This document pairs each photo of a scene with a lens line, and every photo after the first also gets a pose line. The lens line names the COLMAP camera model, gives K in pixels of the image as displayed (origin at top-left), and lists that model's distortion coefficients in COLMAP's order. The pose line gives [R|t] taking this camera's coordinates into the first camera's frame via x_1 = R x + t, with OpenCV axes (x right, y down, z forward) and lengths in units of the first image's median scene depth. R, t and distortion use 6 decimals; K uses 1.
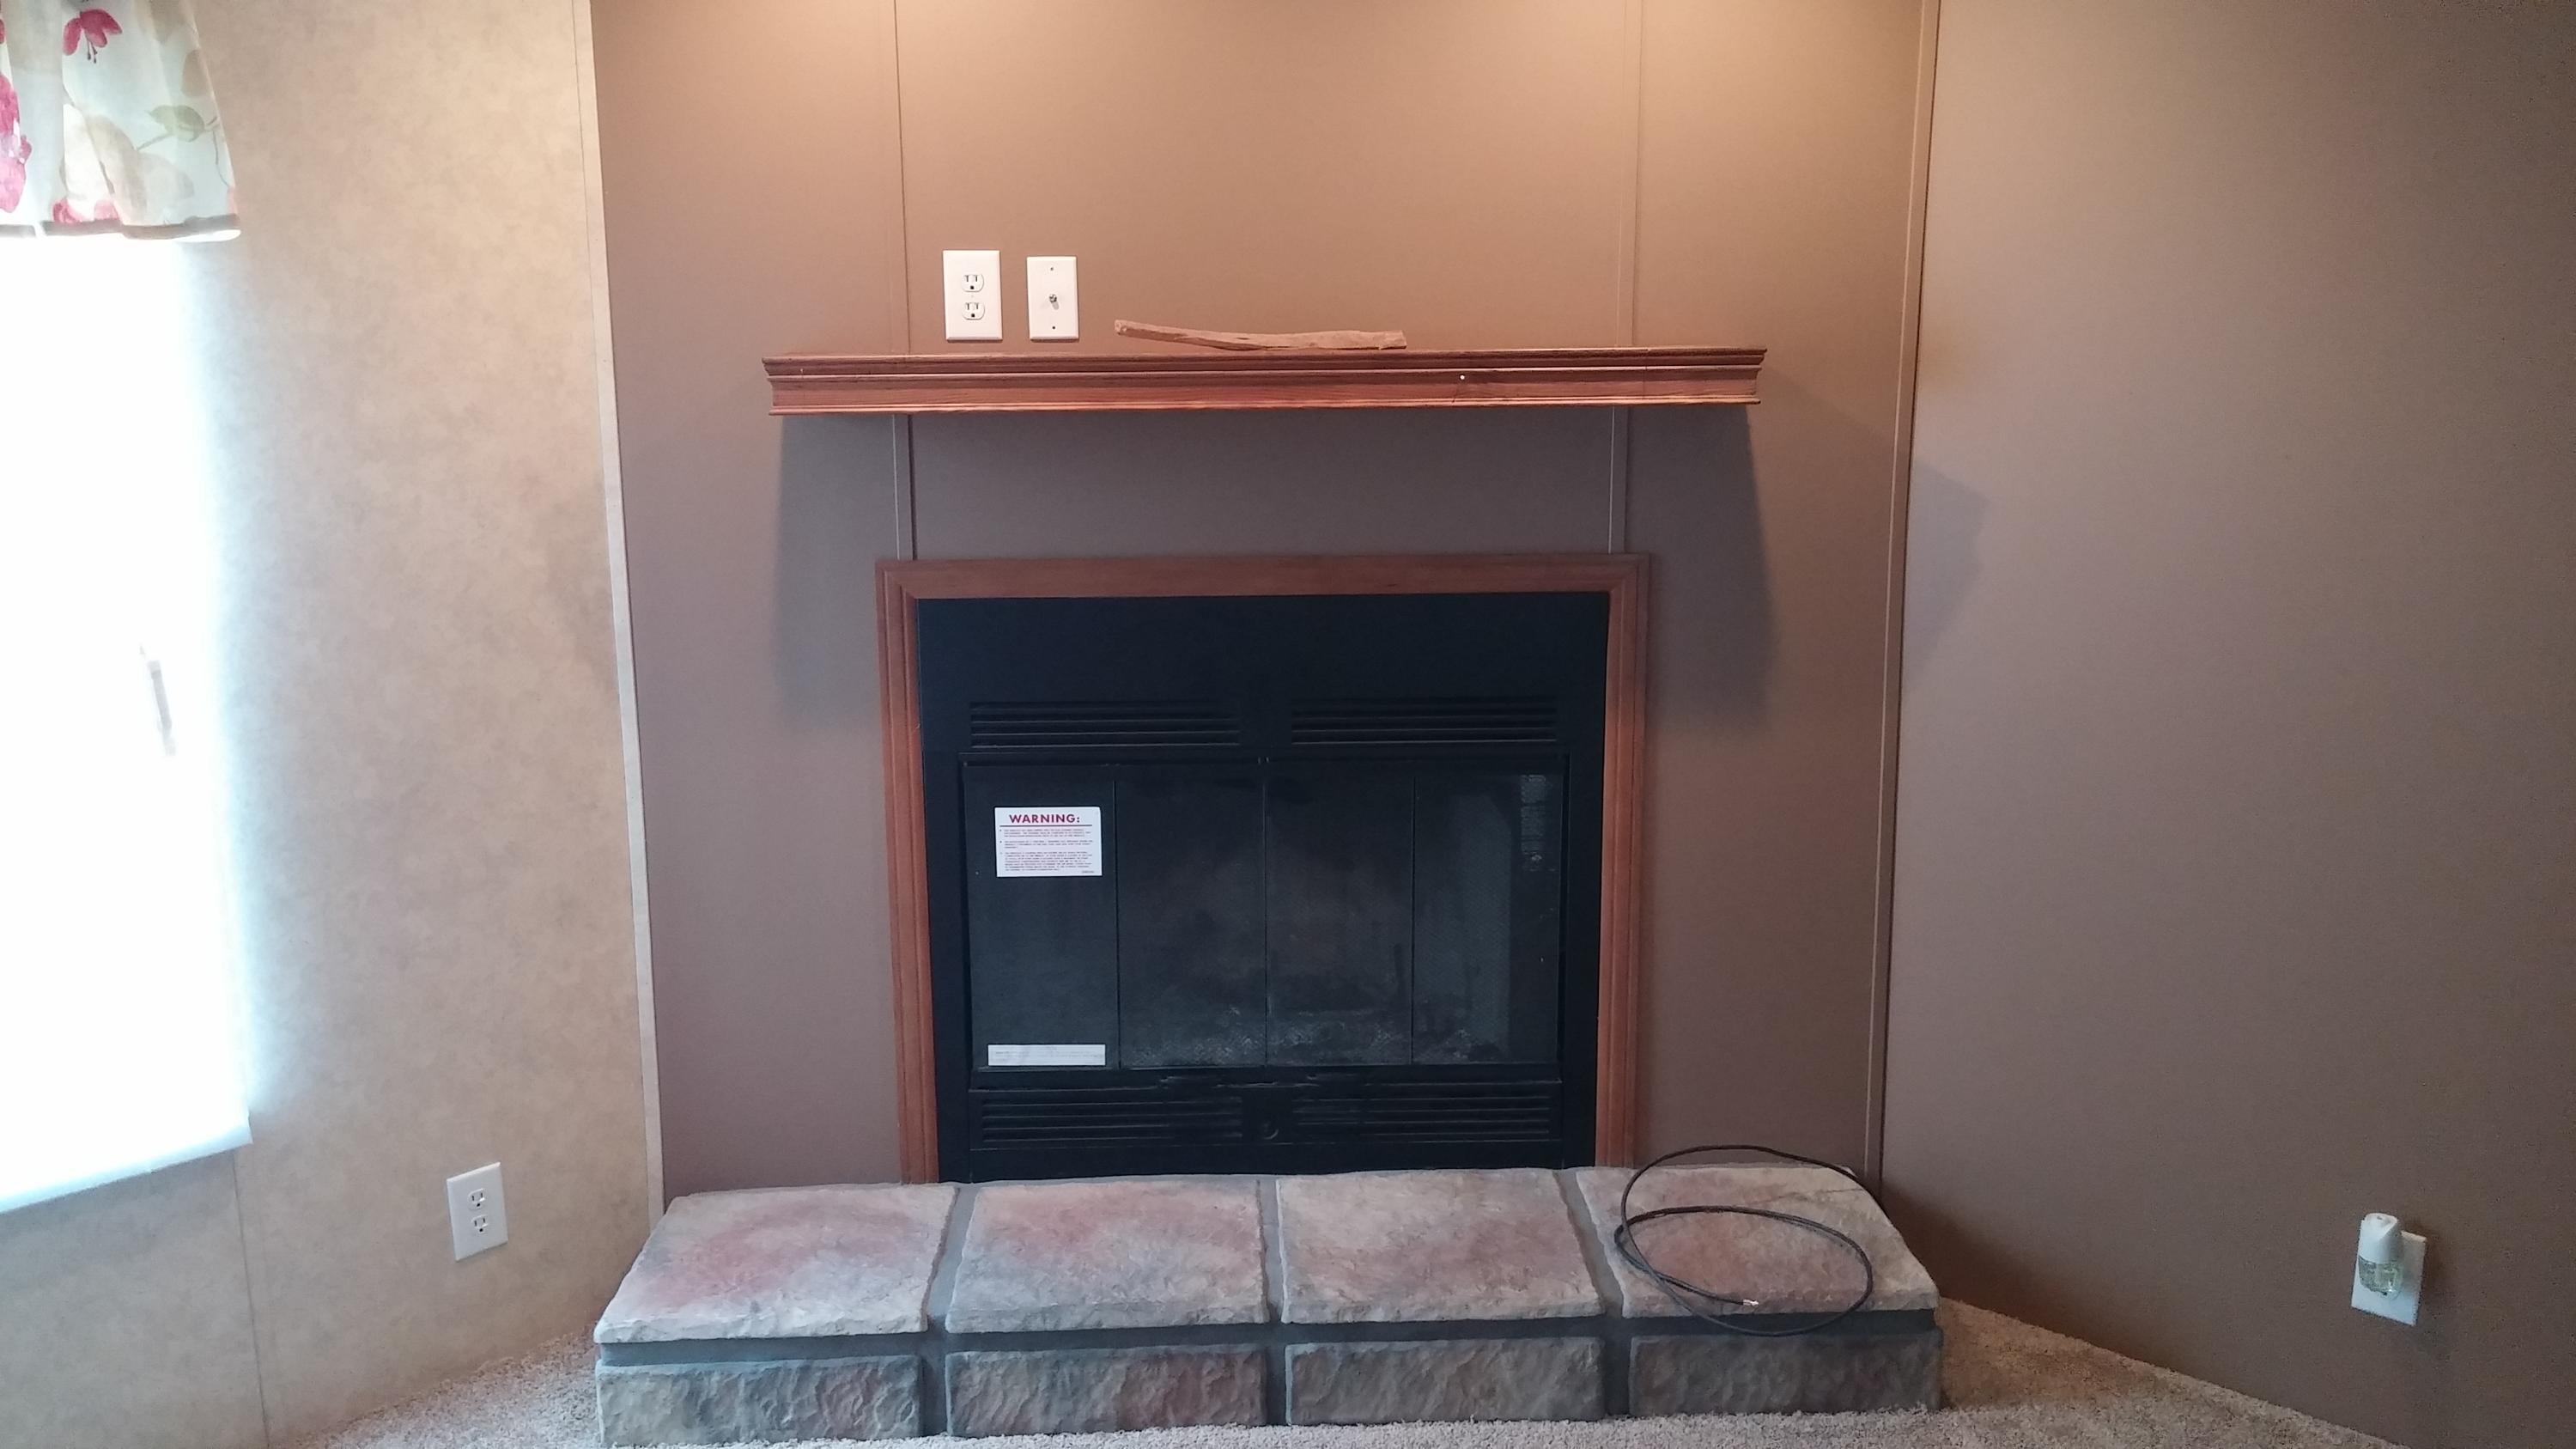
lens RADIAL K [[2210.5, 0, 1288.0], [0, 2210.5, 724.5], [0, 0, 1]] dist [0.020923, -0.004320]
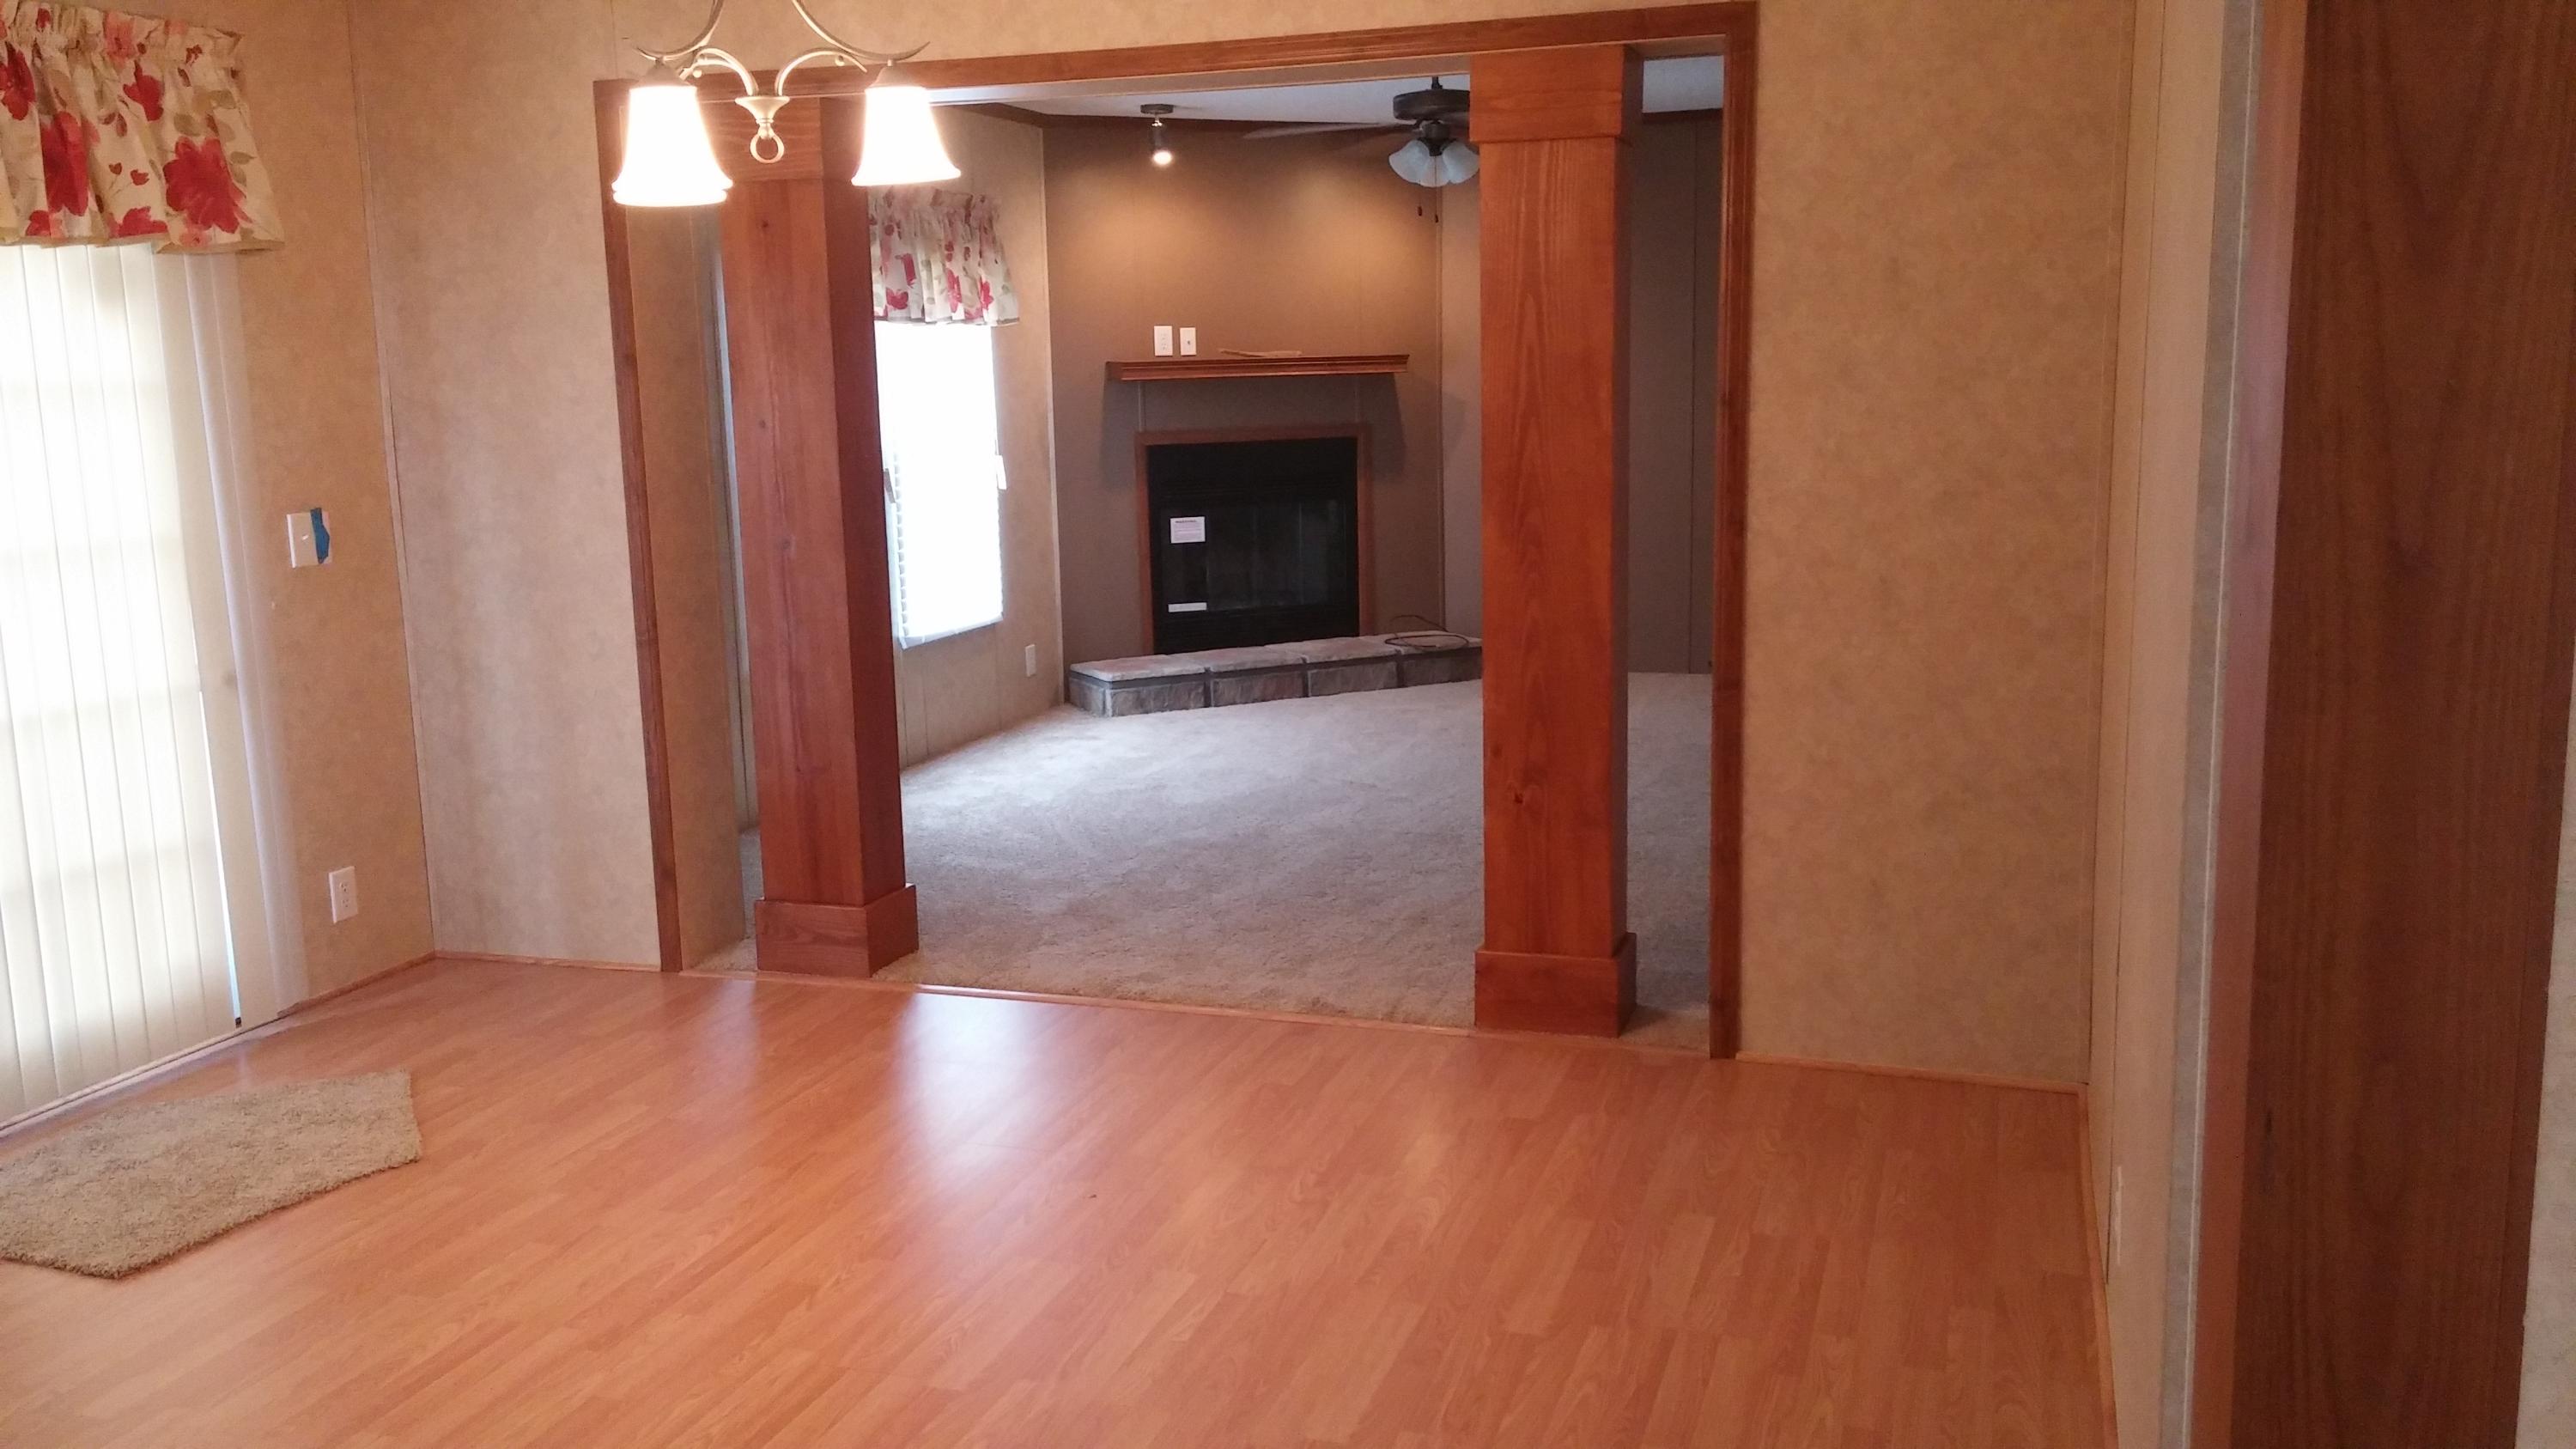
lens RADIAL K [[2210.5, 0, 1288.0], [0, 2210.5, 724.5], [0, 0, 1]] dist [0.020923, -0.004320]
pose [[0.904698, -0.081759, 0.418136, -1.272824], [0.098091, 0.995020, -0.017677, 0.386544], [-0.414609, 0.057007, 0.908212, -1.734367]]
